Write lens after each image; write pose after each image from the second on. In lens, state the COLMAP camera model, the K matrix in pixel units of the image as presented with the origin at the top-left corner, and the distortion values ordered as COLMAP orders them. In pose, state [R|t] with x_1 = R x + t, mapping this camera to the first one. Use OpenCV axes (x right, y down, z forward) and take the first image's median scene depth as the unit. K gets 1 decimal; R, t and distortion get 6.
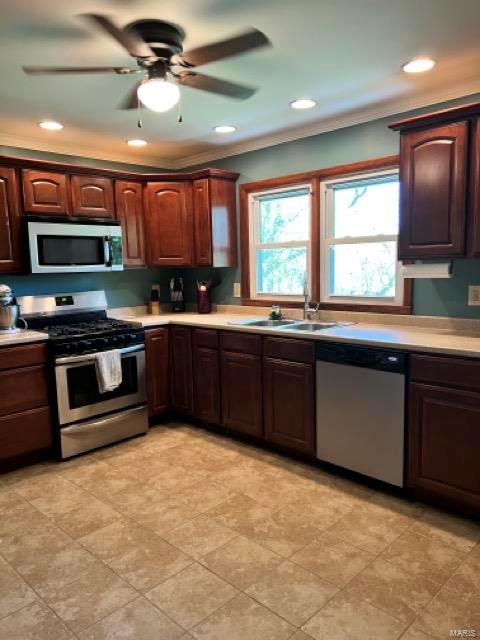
lens RADIAL K [[483.5, 0, 239.1], [0, 483.5, 319.8], [0, 0, 1]] dist [0.067452, -0.062668]
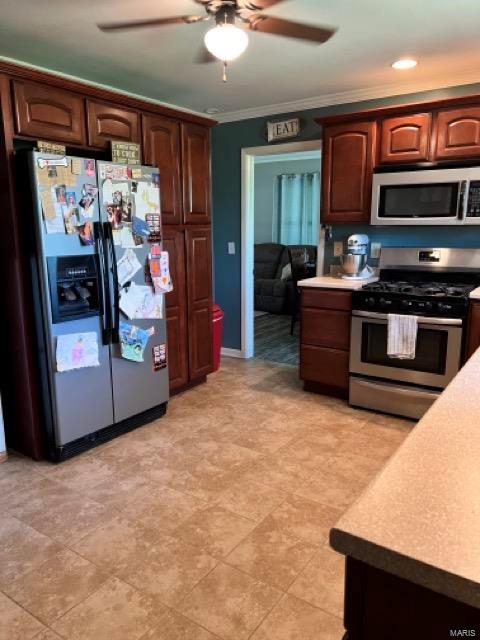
lens RADIAL K [[483.5, 0, 238.3], [0, 483.5, 322.7], [0, 0, 1]] dist [0.067452, -0.062668]
pose [[0.168247, 0.225858, -0.959521, 0.606033], [-0.118502, 0.970972, 0.207774, -0.080903], [0.978596, 0.078748, 0.190127, 0.591417]]
